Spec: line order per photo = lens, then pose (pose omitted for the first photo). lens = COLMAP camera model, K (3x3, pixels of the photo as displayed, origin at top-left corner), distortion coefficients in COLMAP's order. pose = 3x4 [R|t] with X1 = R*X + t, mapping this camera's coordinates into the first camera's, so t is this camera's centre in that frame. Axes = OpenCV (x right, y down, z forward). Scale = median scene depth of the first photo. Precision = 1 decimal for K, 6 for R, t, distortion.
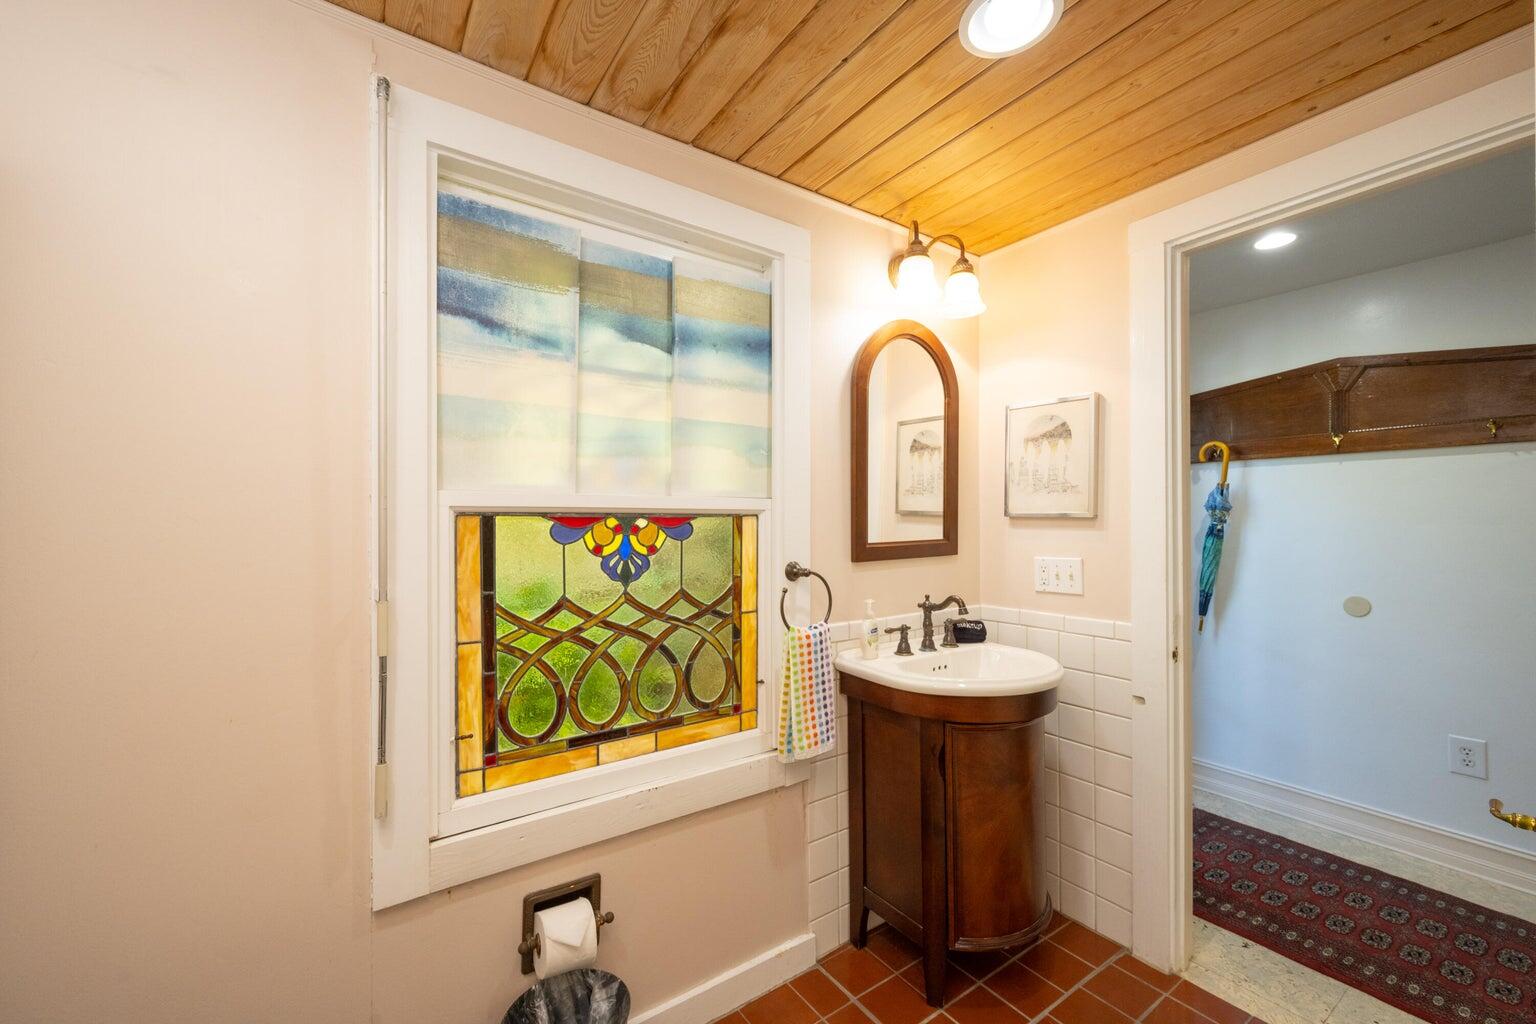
lens RADIAL K [[605.1, 0, 784.4], [0, 605.1, 522.9], [0, 0, 1]] dist [-0.000099, 0.000058]
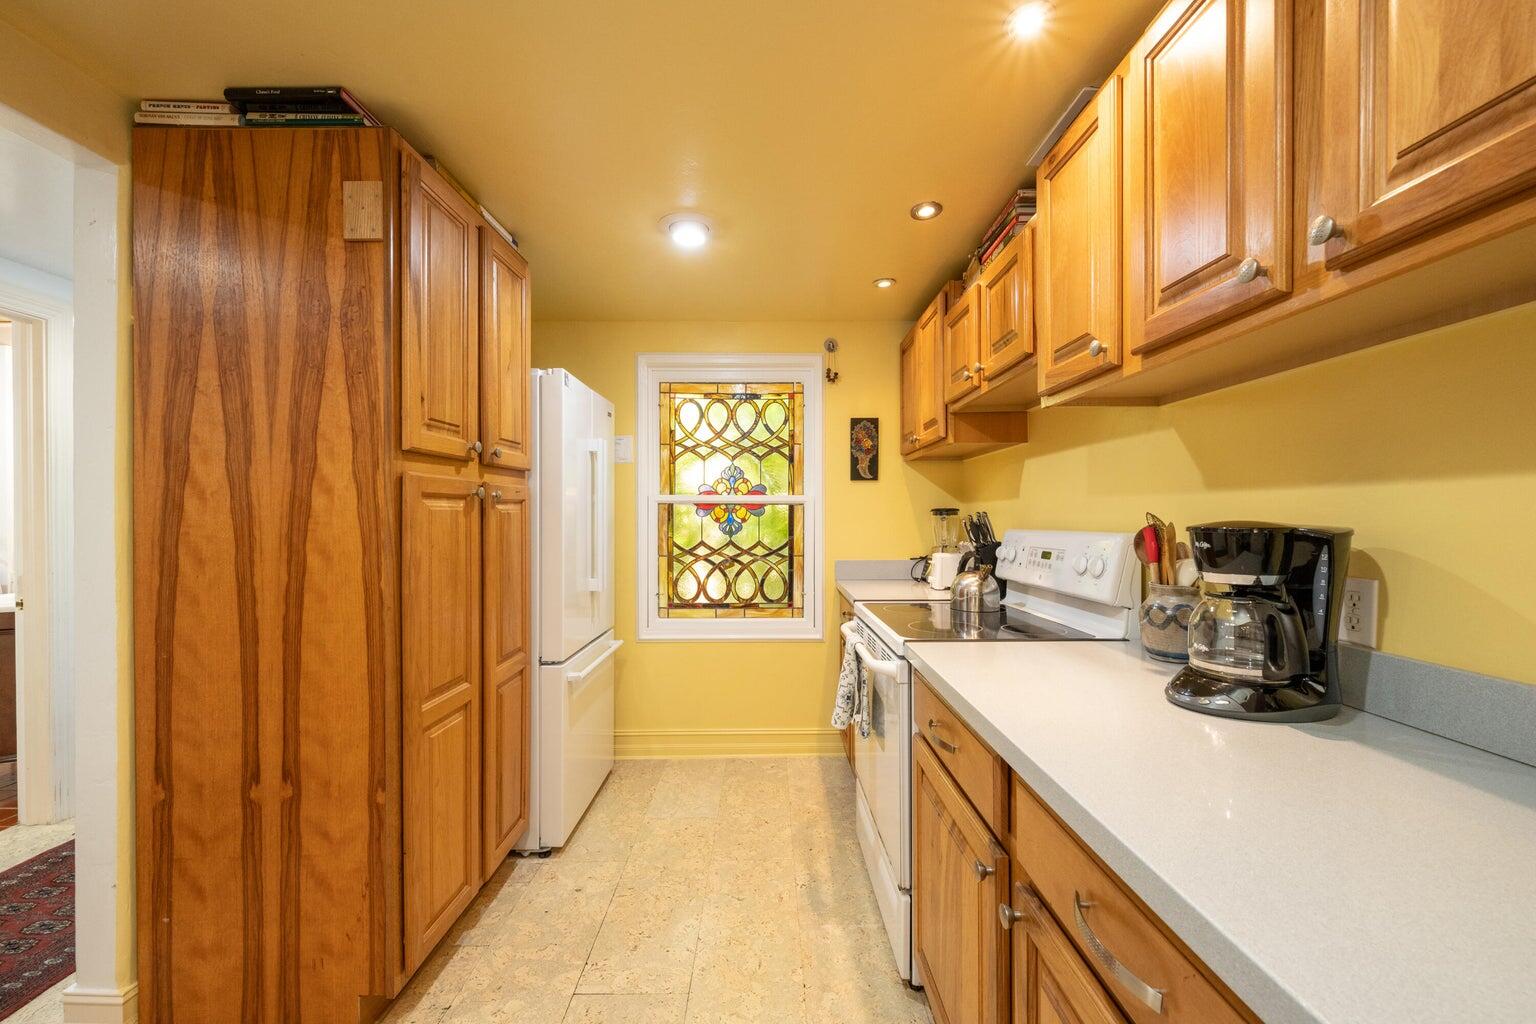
lens RADIAL K [[605.1, 0, 766.0], [0, 605.1, 518.4], [0, 0, 1]] dist [-0.000099, 0.000058]
pose [[0.828513, 0.016041, -0.559740, 1.020075], [-0.007290, 0.999814, 0.017861, 0.000185], [0.559922, -0.010718, 0.828476, -0.677811]]
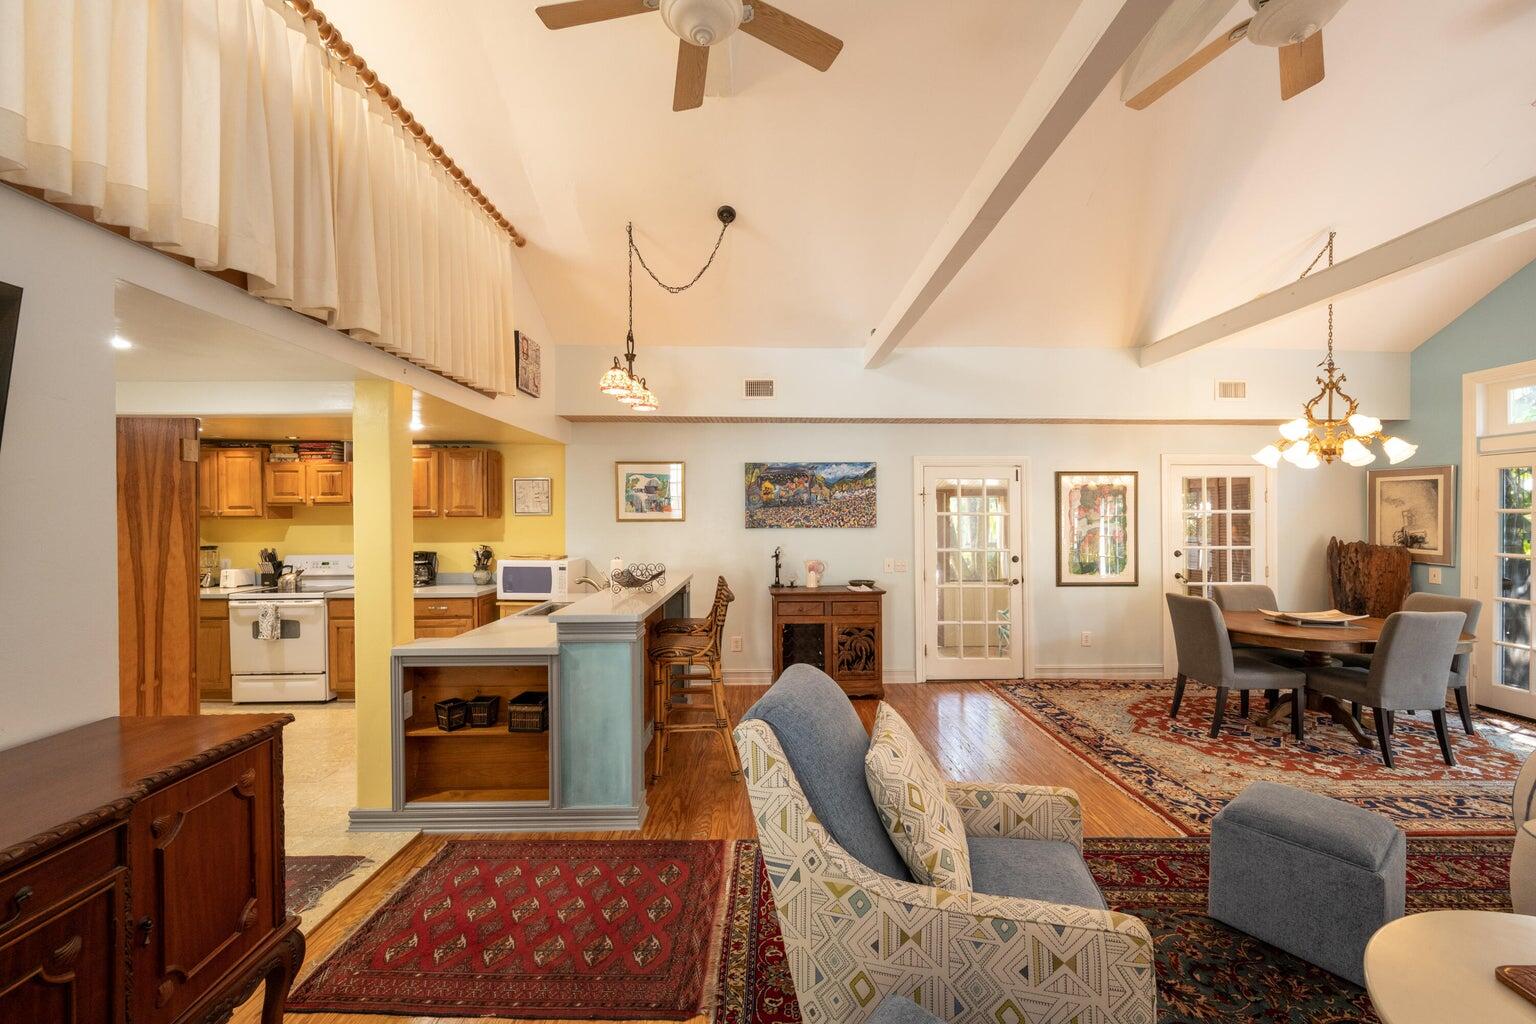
lens RADIAL K [[605.1, 0, 771.8], [0, 605.1, 518.5], [0, 0, 1]] dist [-0.000099, 0.000058]
pose [[0.560780, 0.007112, 0.827935, -0.735421], [-0.010756, 0.999941, -0.001304, -0.201003], [-0.827895, -0.008174, 0.560823, -3.569572]]
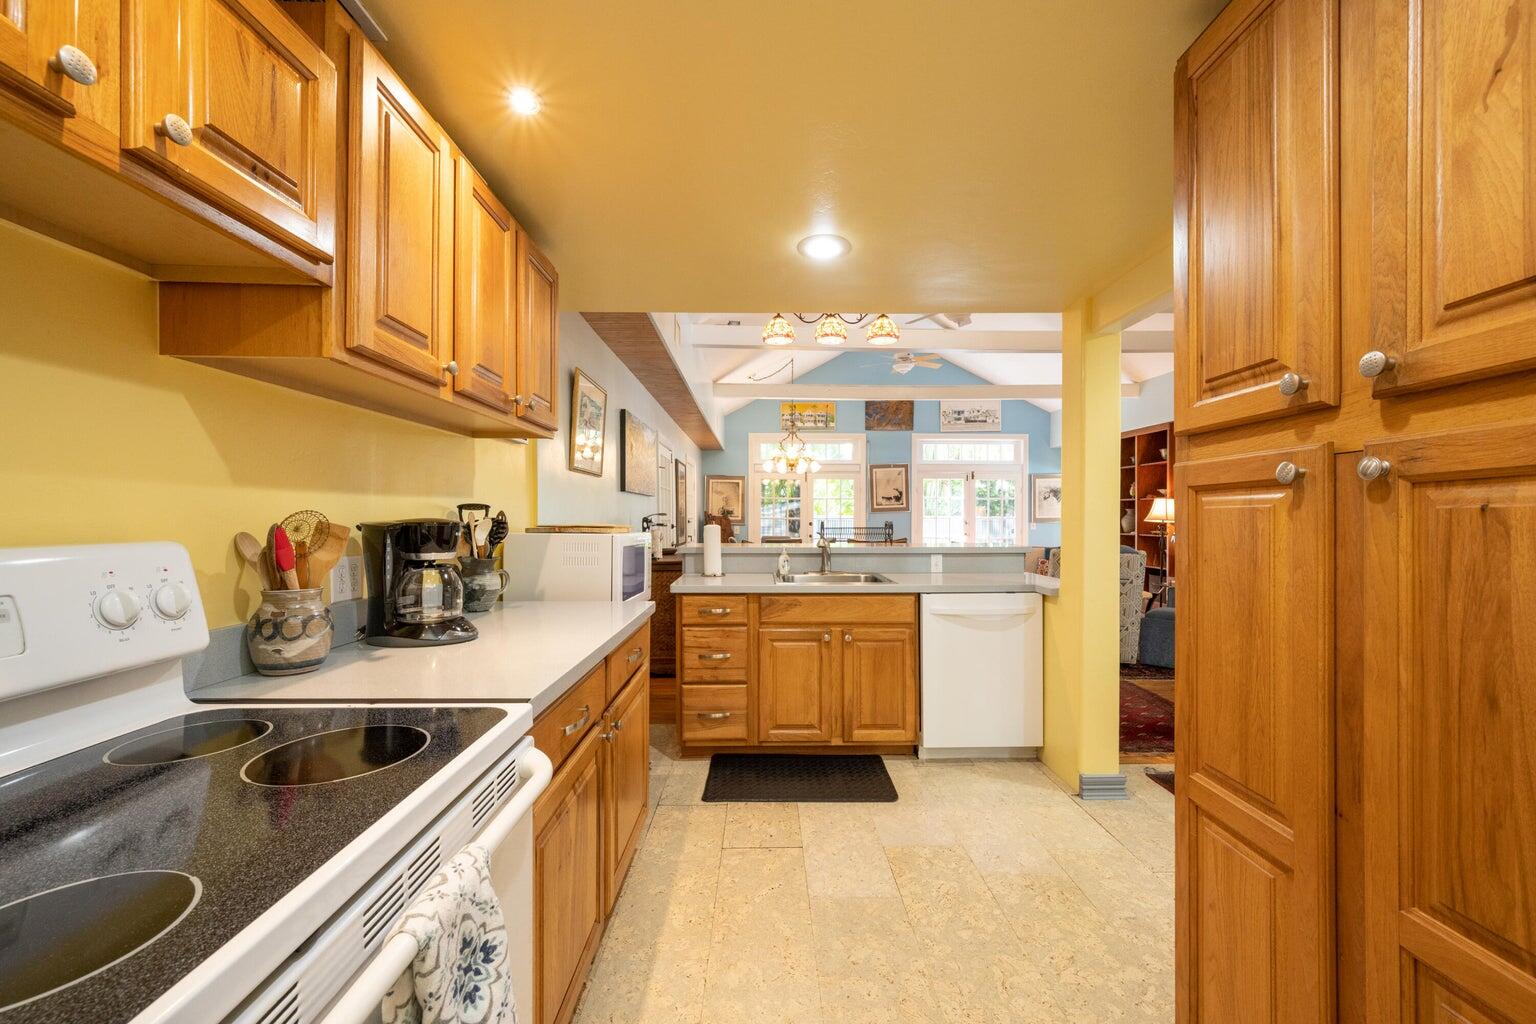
lens RADIAL K [[605.1, 0, 773.7], [0, 605.1, 518.1], [0, 0, 1]] dist [-0.000099, 0.000058]
pose [[-0.831092, 0.009376, 0.556056, 0.007608], [0.003319, 0.999924, -0.011899, 0.026426], [-0.556125, -0.008044, -0.831060, 0.736806]]
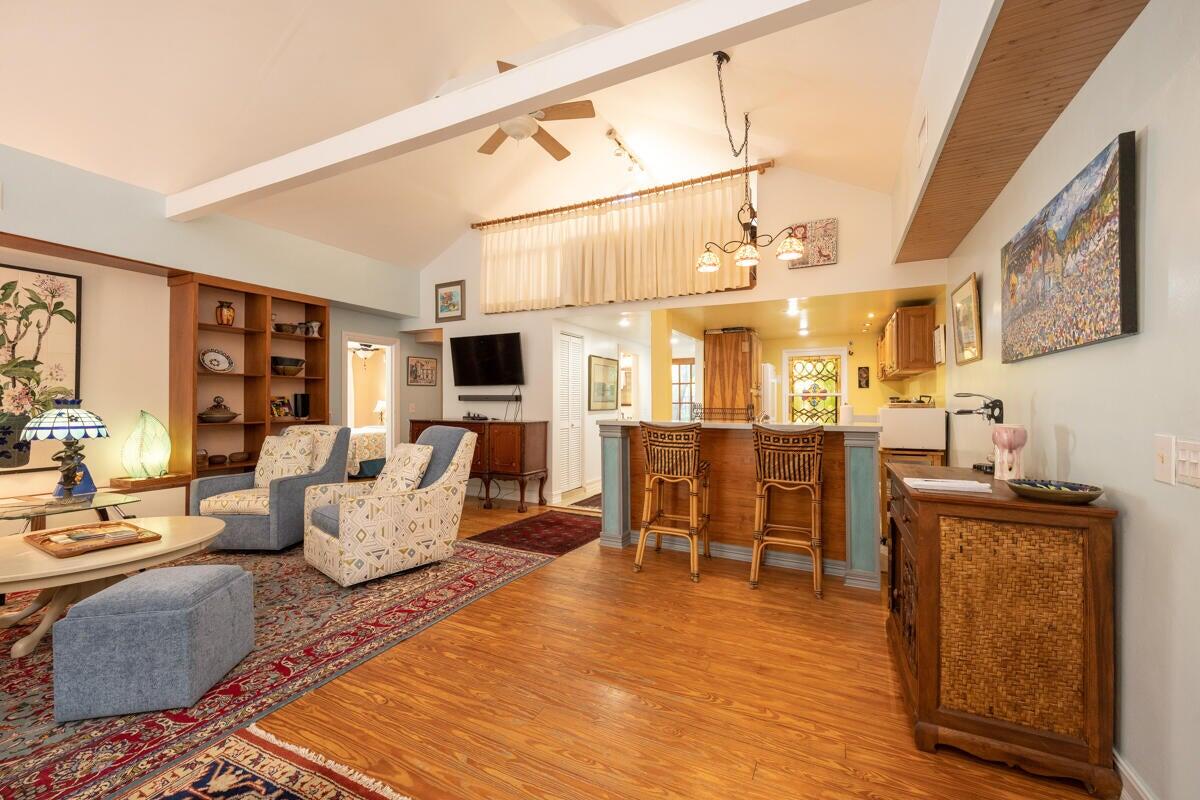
lens RADIAL K [[472.8, 0, 607.7], [0, 472.8, 396.8], [0, 0, 1]] dist [-0.000099, 0.000058]
pose [[0.486011, 0.004347, -0.873942, 3.061217], [0.002027, 0.999979, 0.006101, -0.040235], [0.873950, -0.004737, 0.485992, -3.359278]]
